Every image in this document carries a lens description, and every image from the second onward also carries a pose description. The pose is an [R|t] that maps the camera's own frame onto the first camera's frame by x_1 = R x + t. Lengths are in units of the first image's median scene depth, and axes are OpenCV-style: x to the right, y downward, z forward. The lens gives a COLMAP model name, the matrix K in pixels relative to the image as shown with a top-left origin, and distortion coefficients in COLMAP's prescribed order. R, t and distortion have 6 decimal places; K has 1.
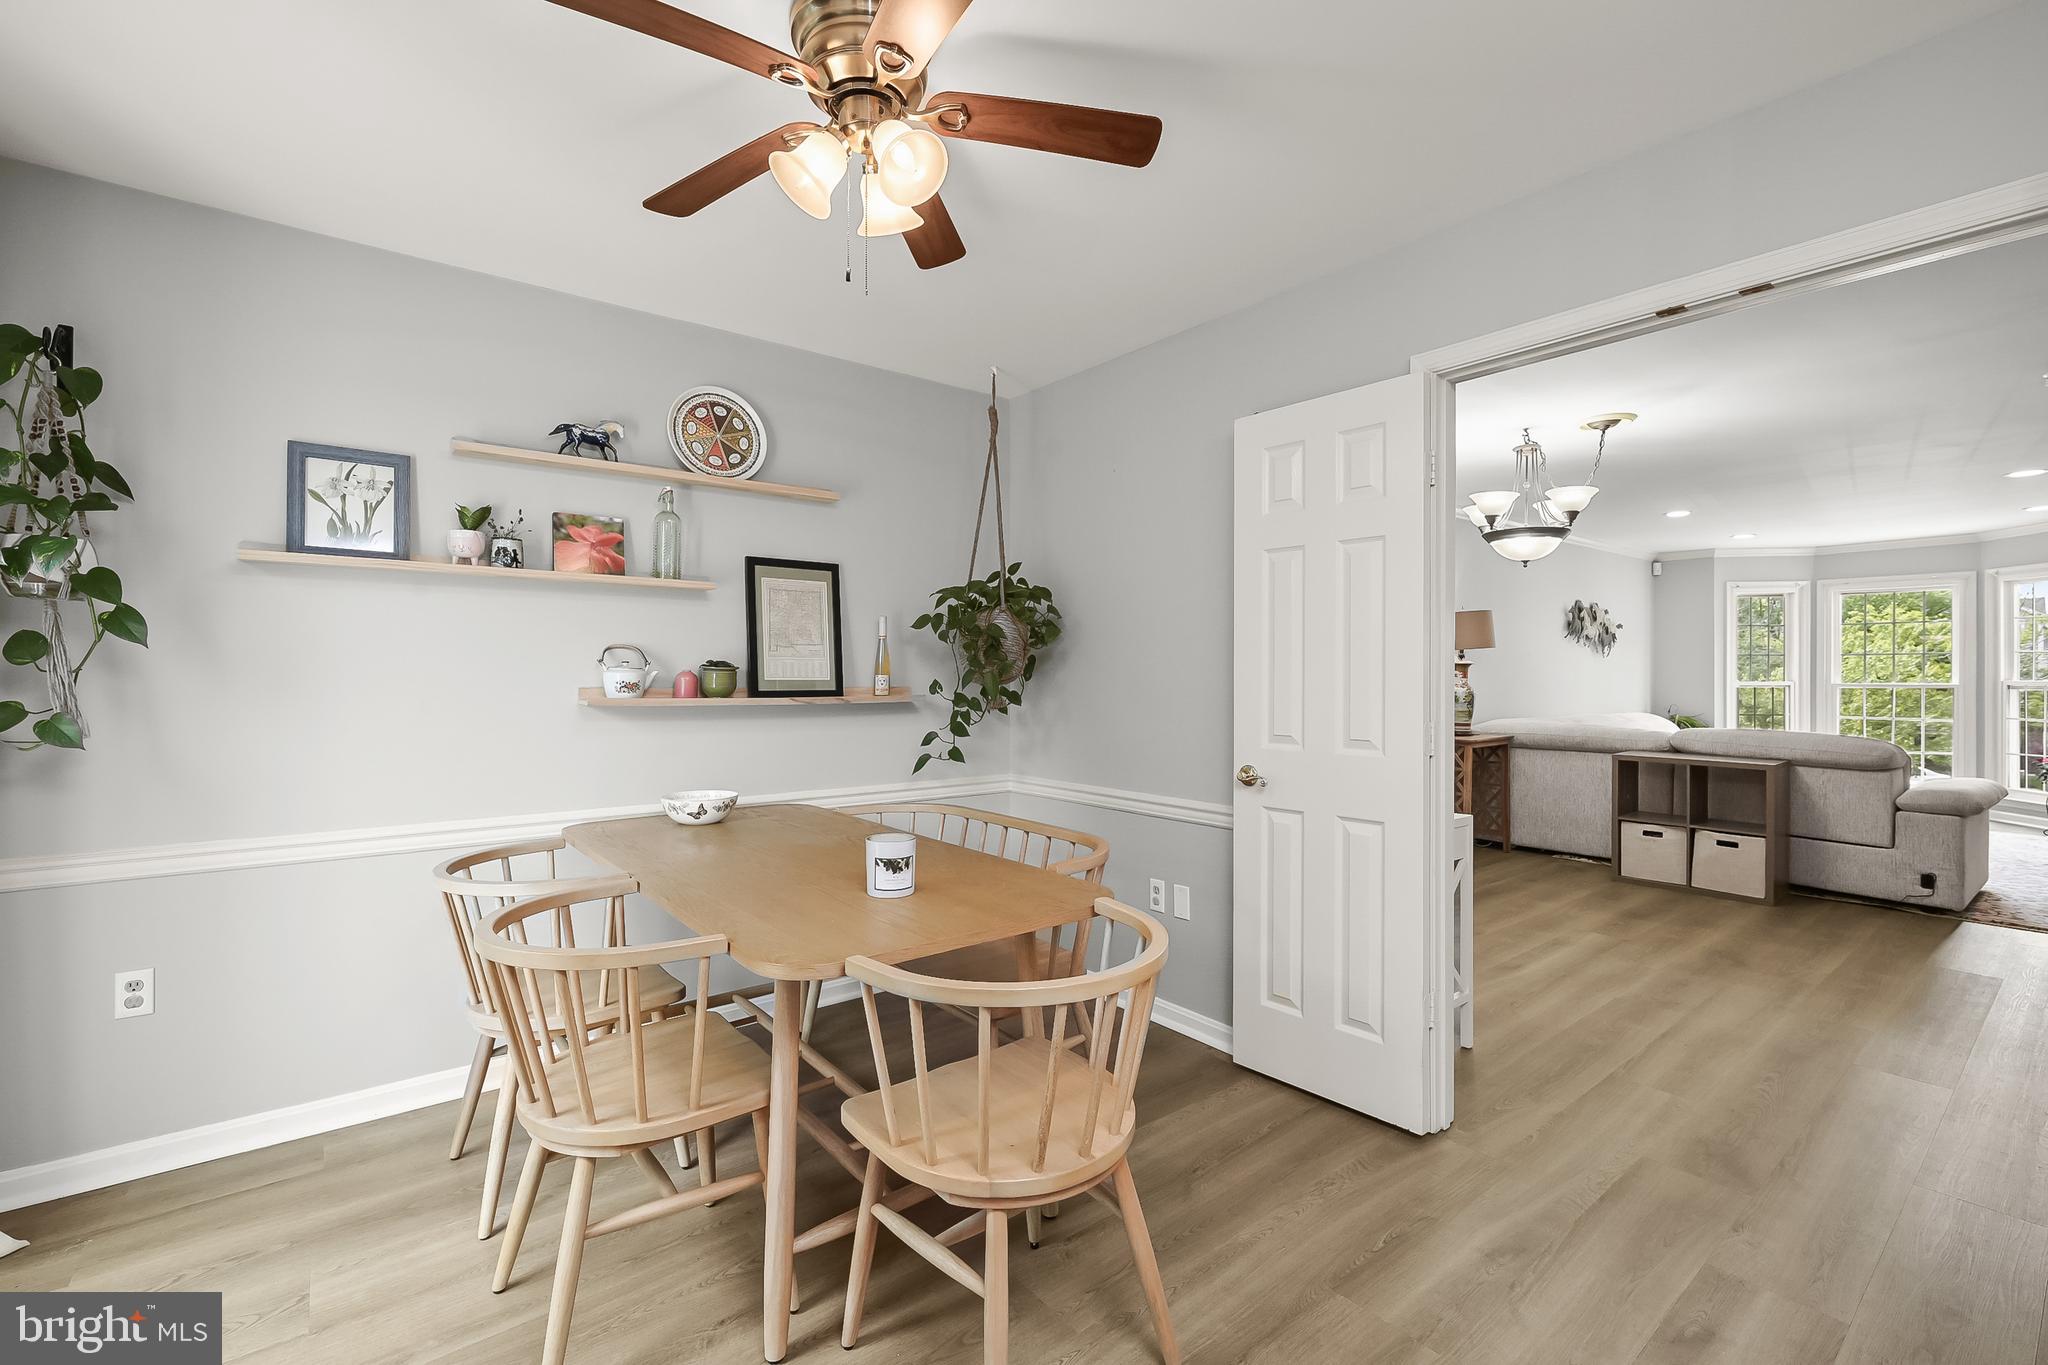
lens RADIAL K [[878.7, 0, 1037.2], [0, 878.7, 676.1], [0, 0, 1]] dist [-0.000302, 0.000497]
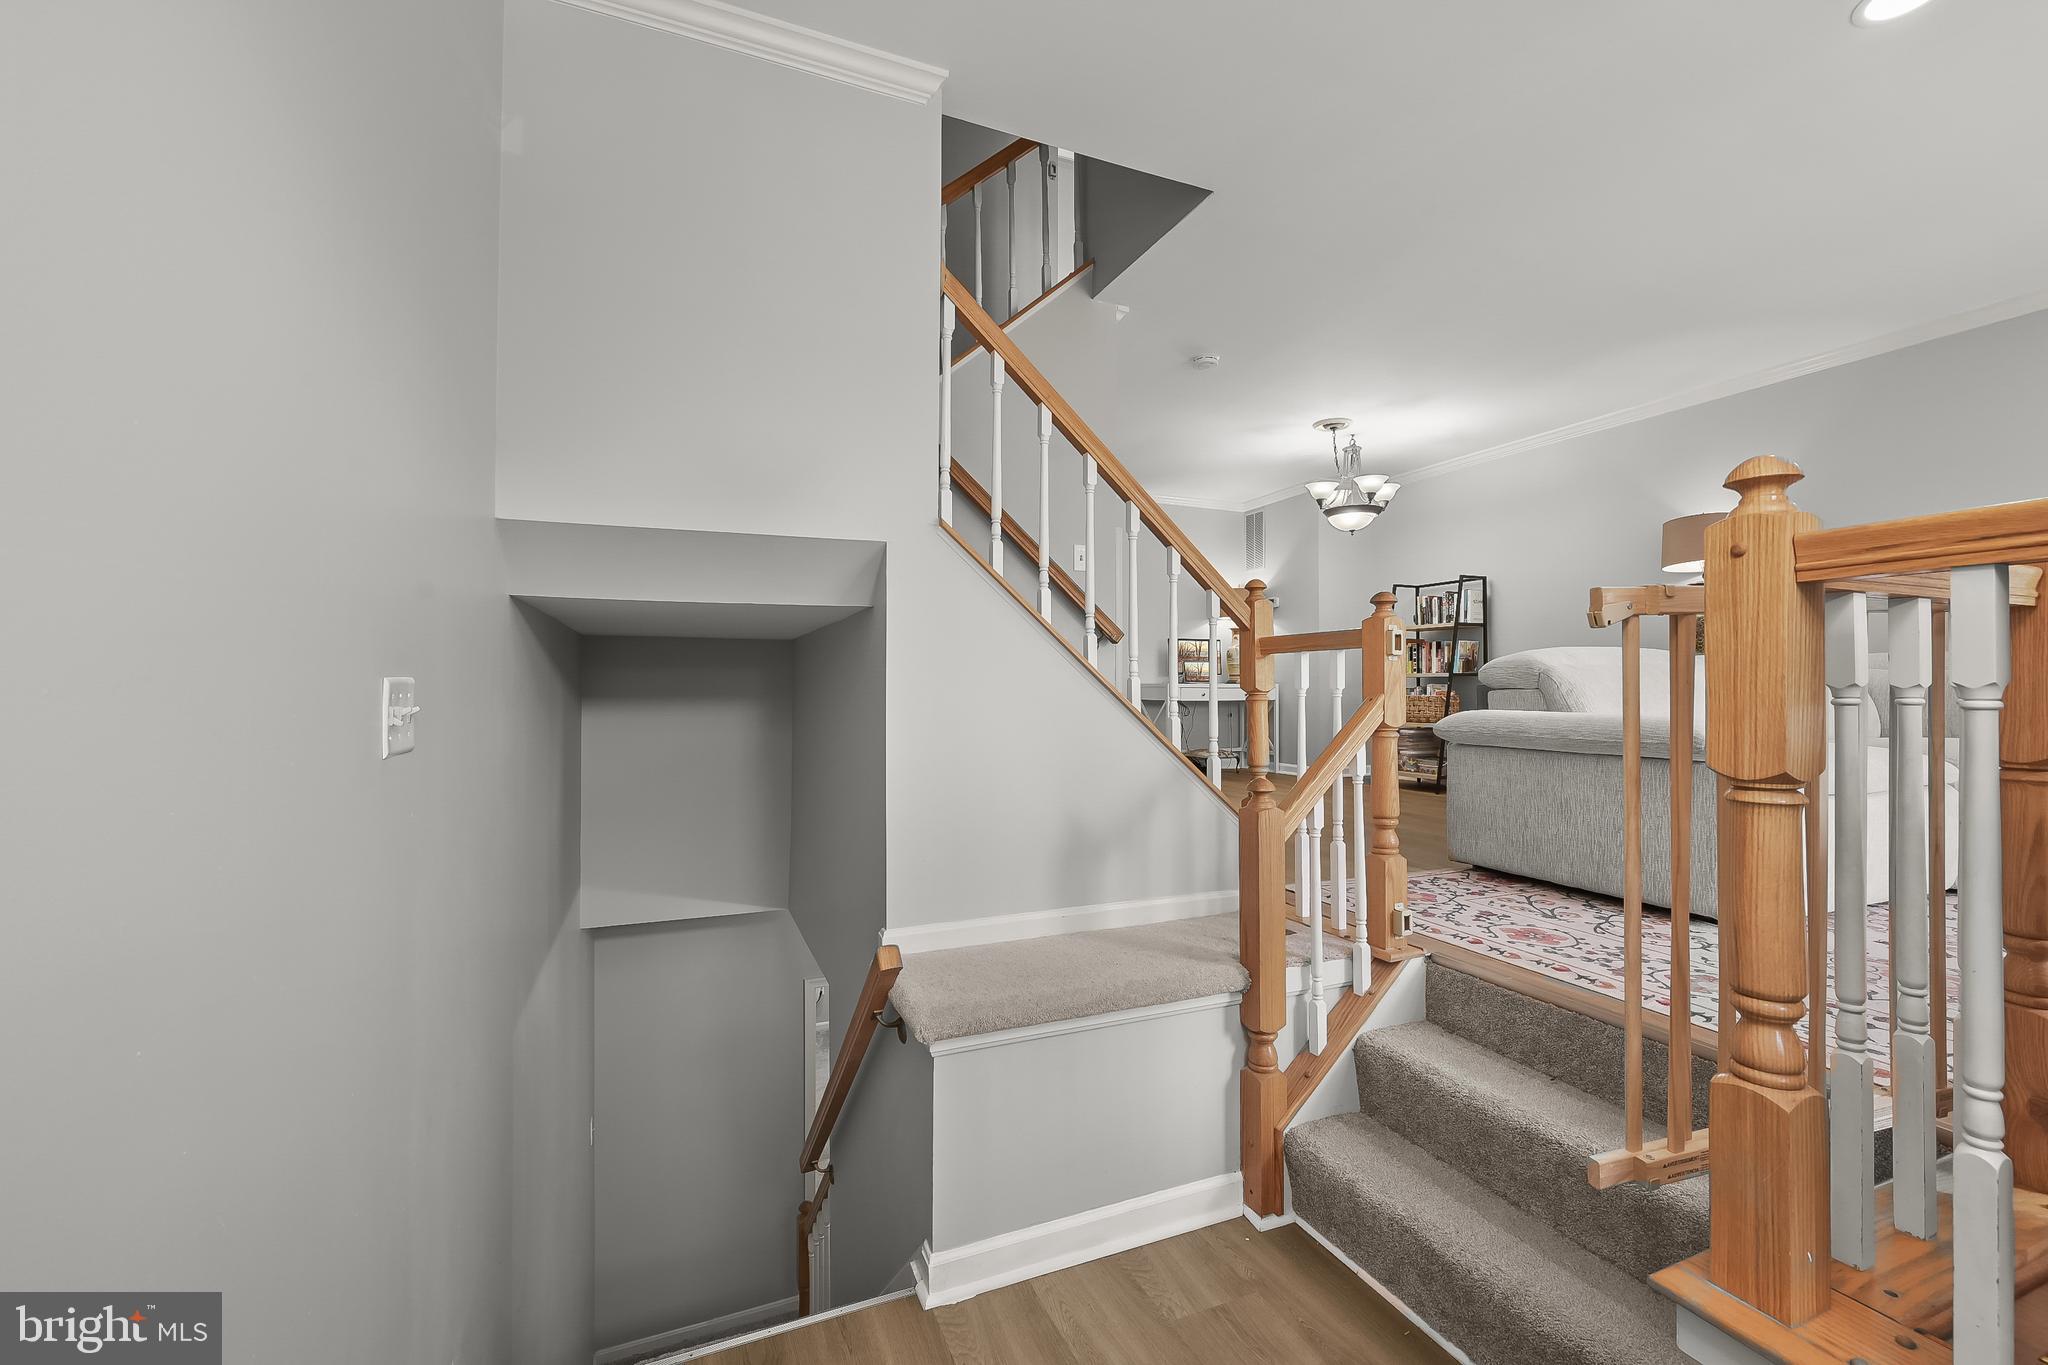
lens RADIAL K [[846.0, 0, 1027.9], [0, 846.0, 679.8], [0, 0, 1]] dist [-0.002583, -0.000042]
pose [[-0.268984, -0.005978, -0.963126, 2.741642], [-0.001965, 0.999982, -0.005658, 0.155051], [0.963143, 0.000371, -0.268991, 1.202044]]
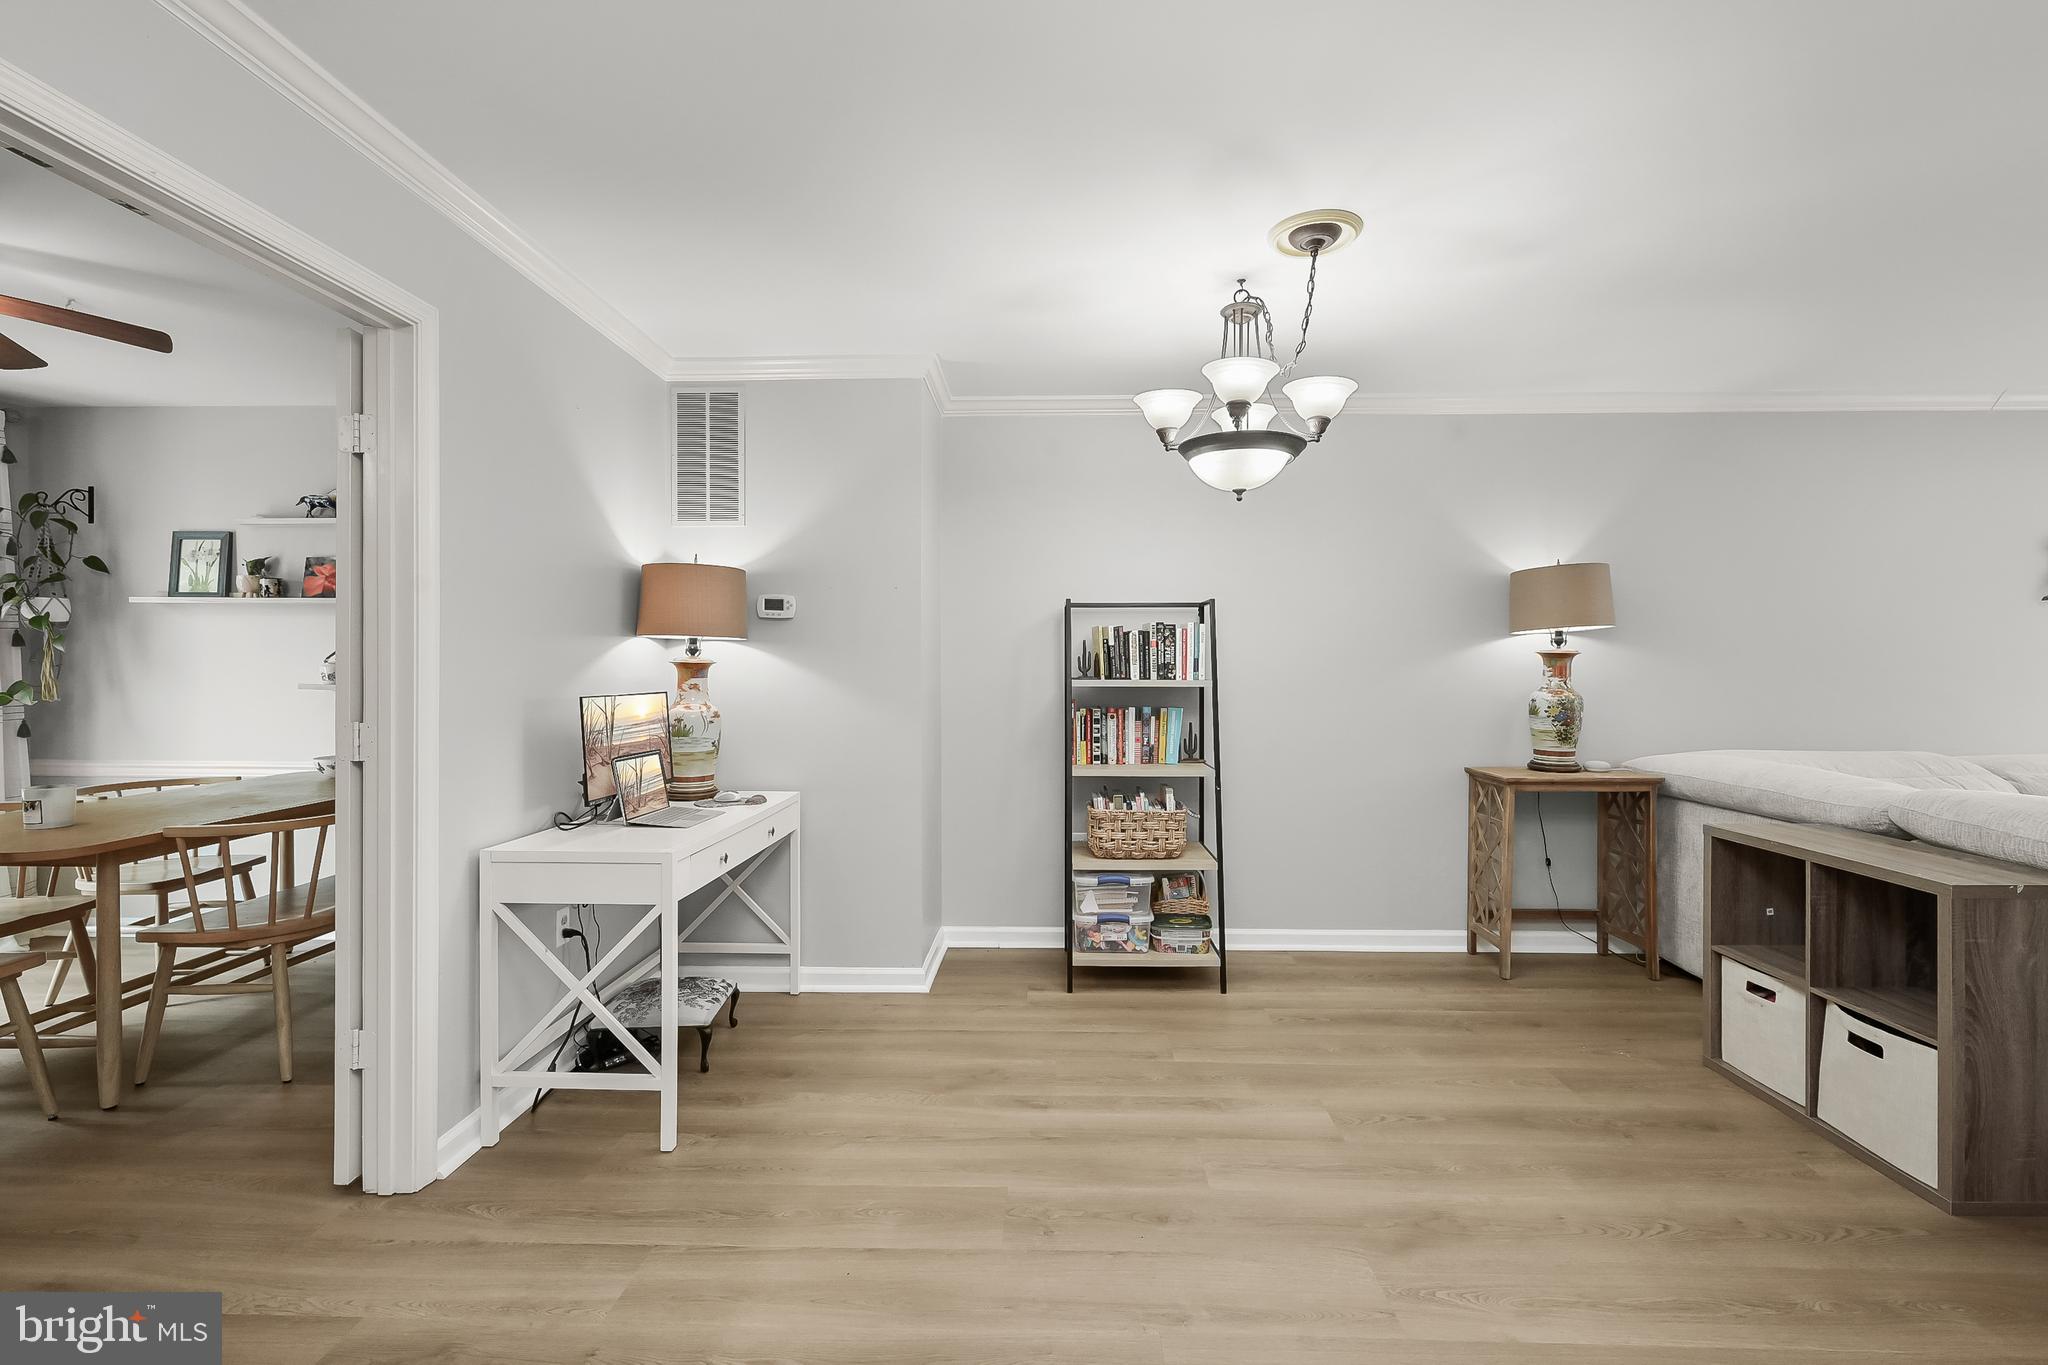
lens RADIAL K [[878.7, 0, 1019.1], [0, 878.7, 670.7], [0, 0, 1]] dist [-0.000302, 0.000497]
pose [[0.764012, 0.004958, -0.645183, 1.169298], [-0.003630, 0.999988, 0.003386, -0.005604], [0.645192, -0.000245, 0.764020, 0.577668]]
